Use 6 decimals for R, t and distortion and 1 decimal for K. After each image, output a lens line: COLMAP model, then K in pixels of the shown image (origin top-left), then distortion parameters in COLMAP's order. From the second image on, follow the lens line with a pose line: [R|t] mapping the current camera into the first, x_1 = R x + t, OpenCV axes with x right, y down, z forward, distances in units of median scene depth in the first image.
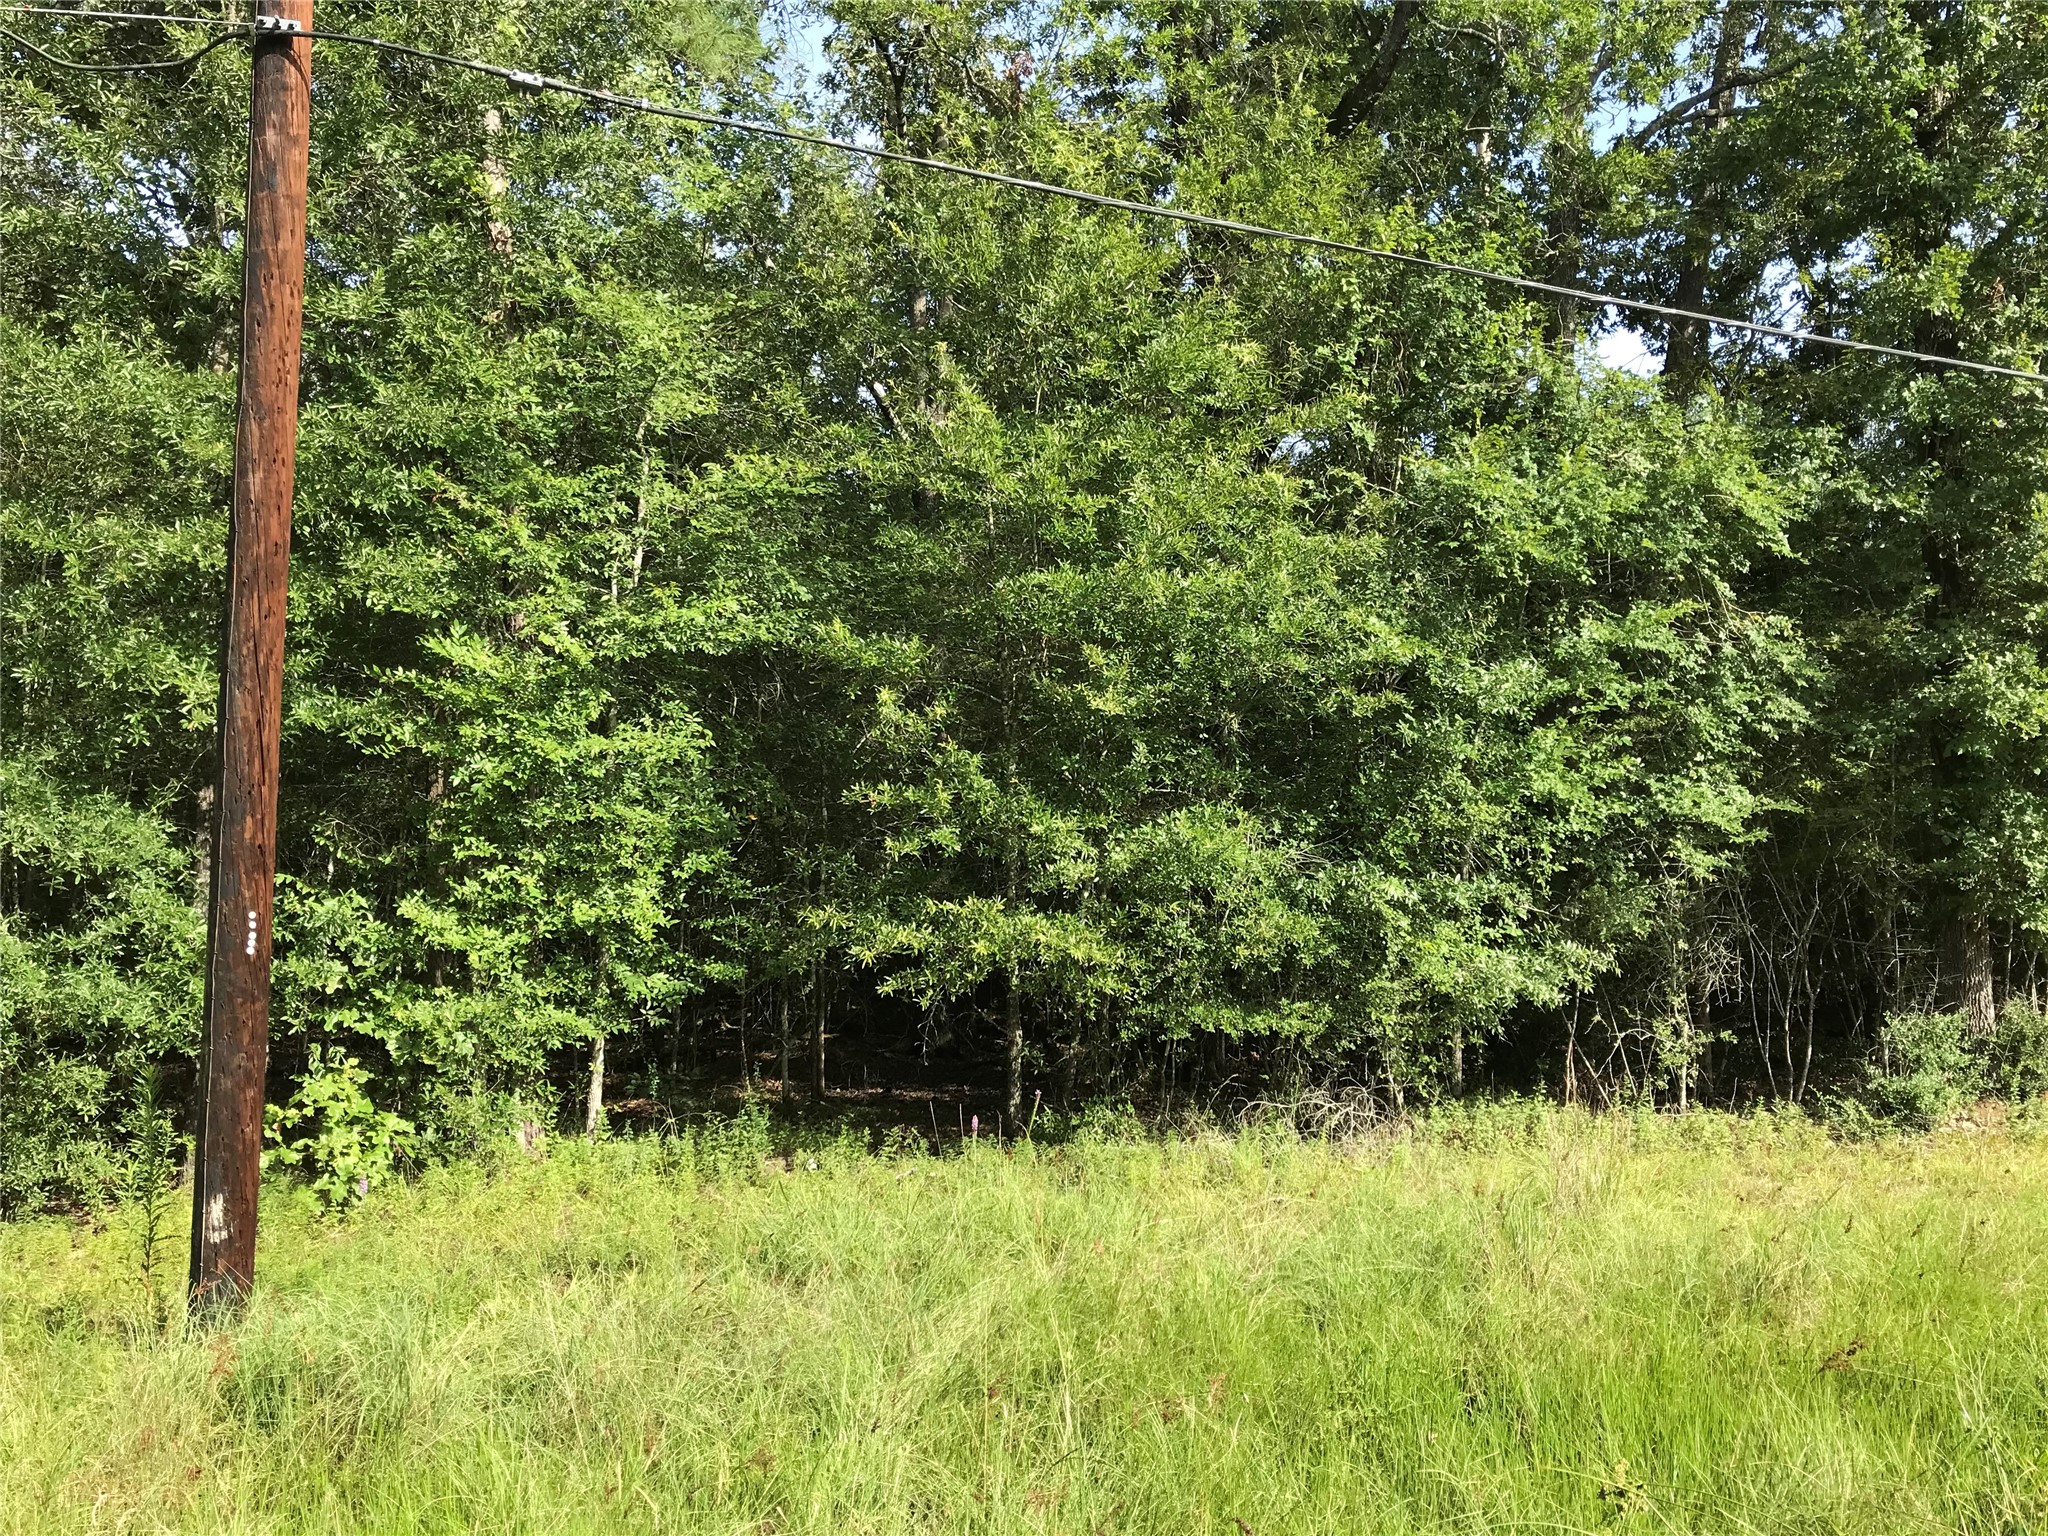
lens RADIAL K [[1628.6, 0, 982.4], [0, 1628.6, 764.7], [0, 0, 1]] dist [0.011504, -0.004579]
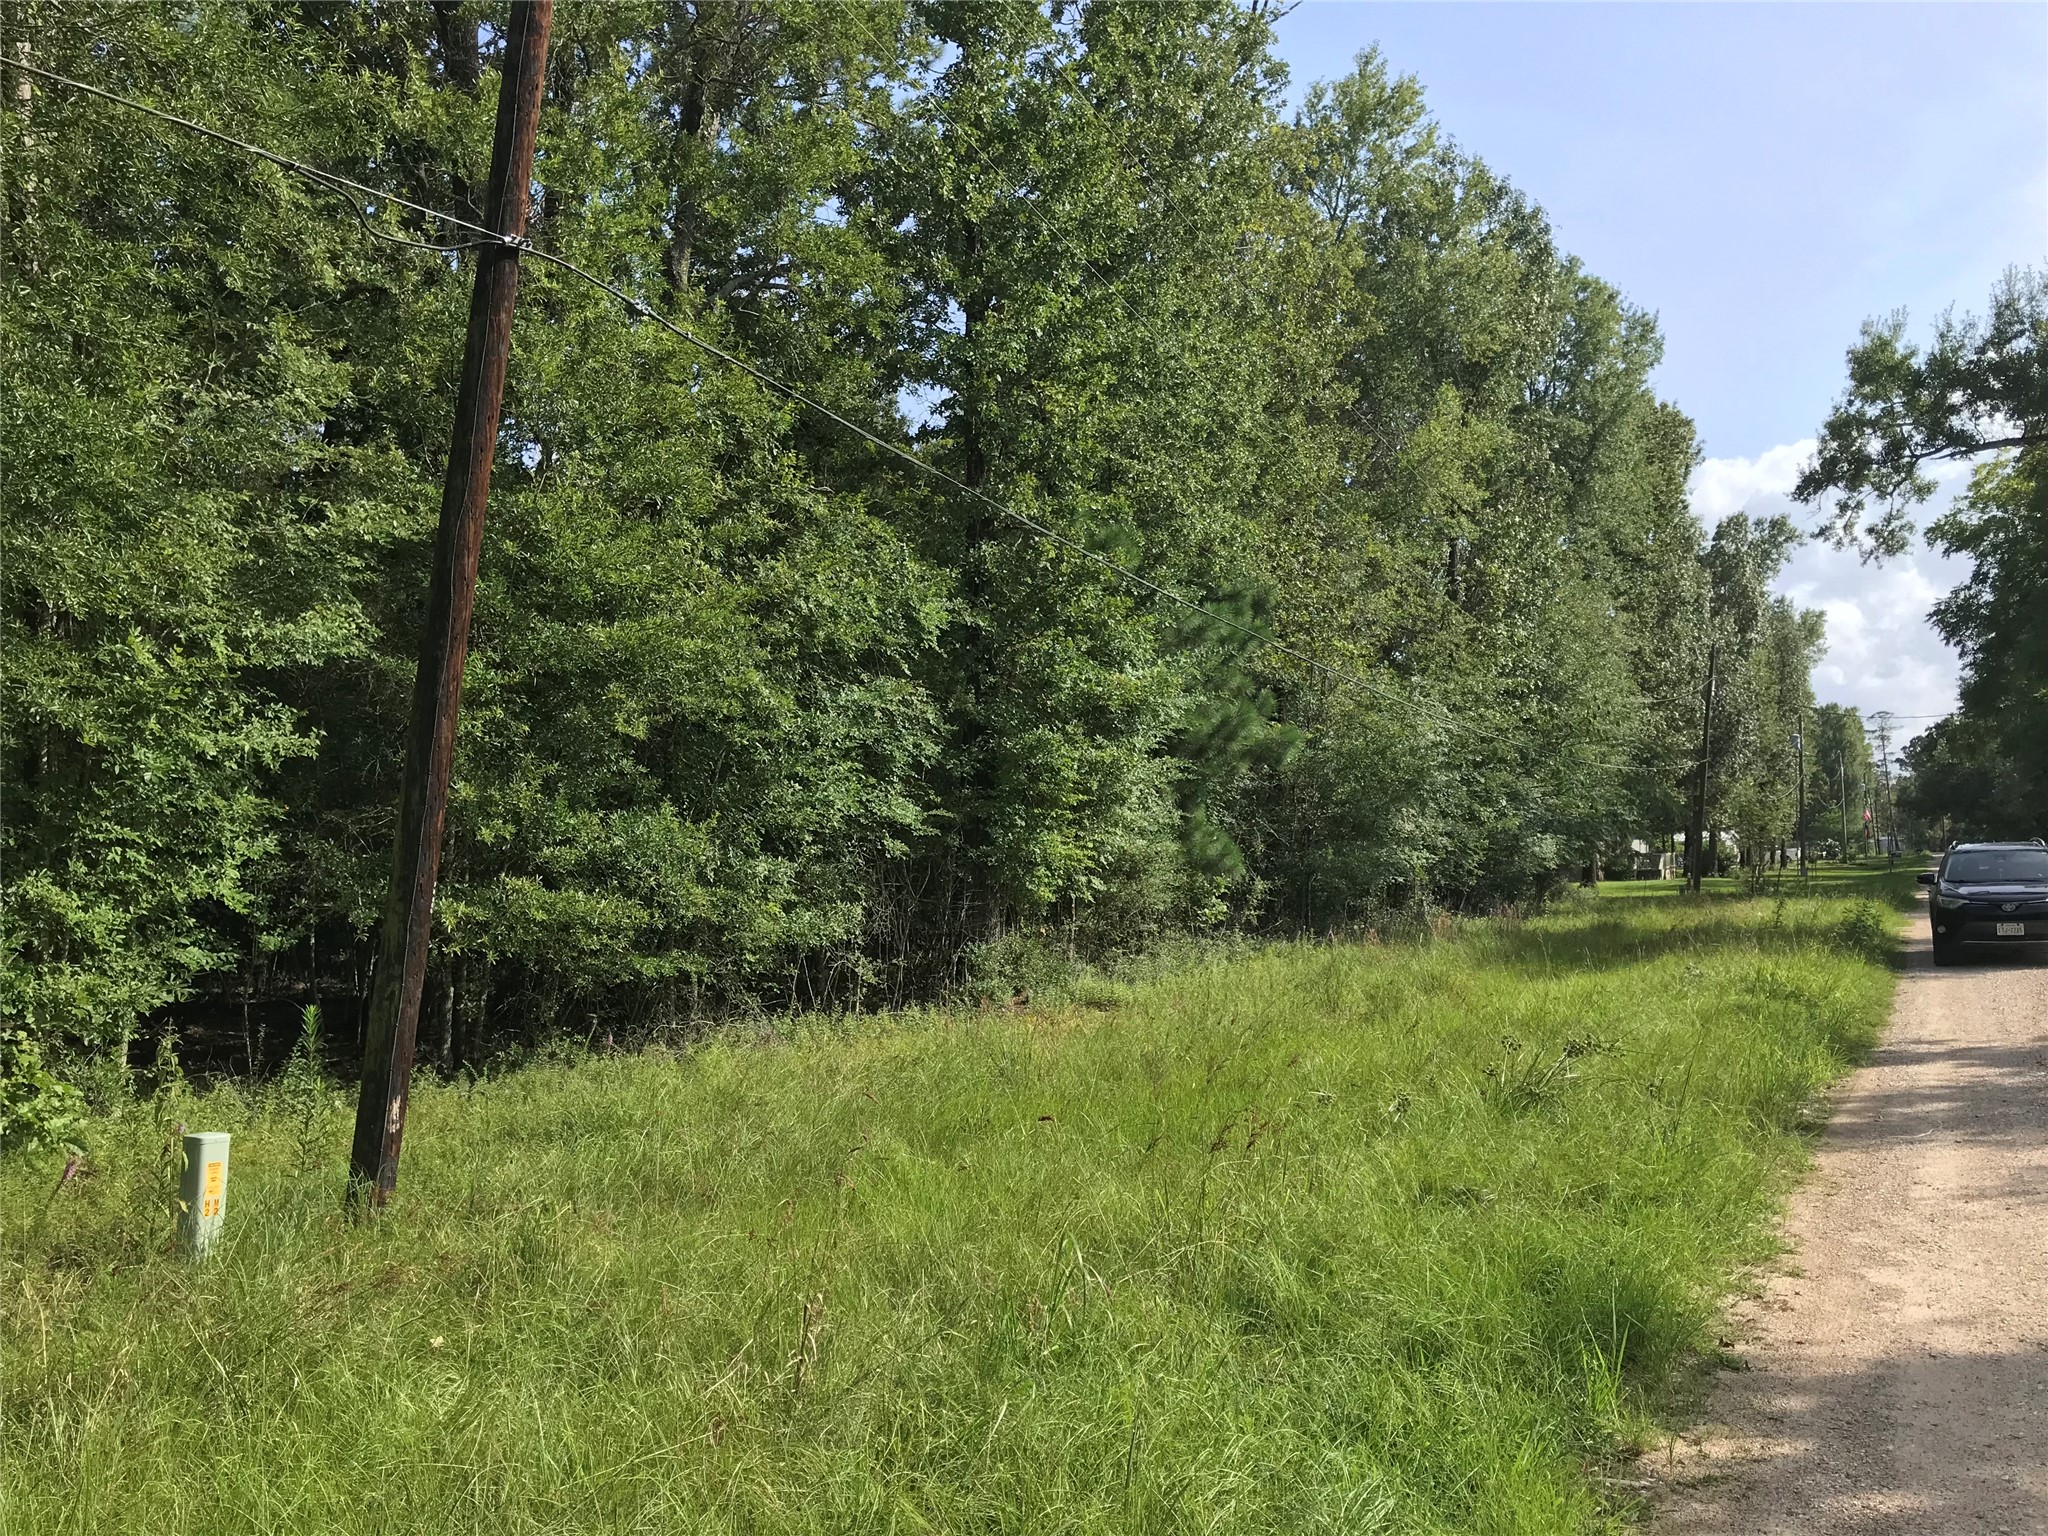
lens RADIAL K [[1628.6, 0, 982.4], [0, 1628.6, 764.7], [0, 0, 1]] dist [0.011504, -0.004579]
pose [[0.722614, 0.040167, 0.690084, -0.561442], [-0.045390, 0.998913, -0.010613, -0.006718], [-0.689760, -0.023654, 0.723652, -0.153151]]
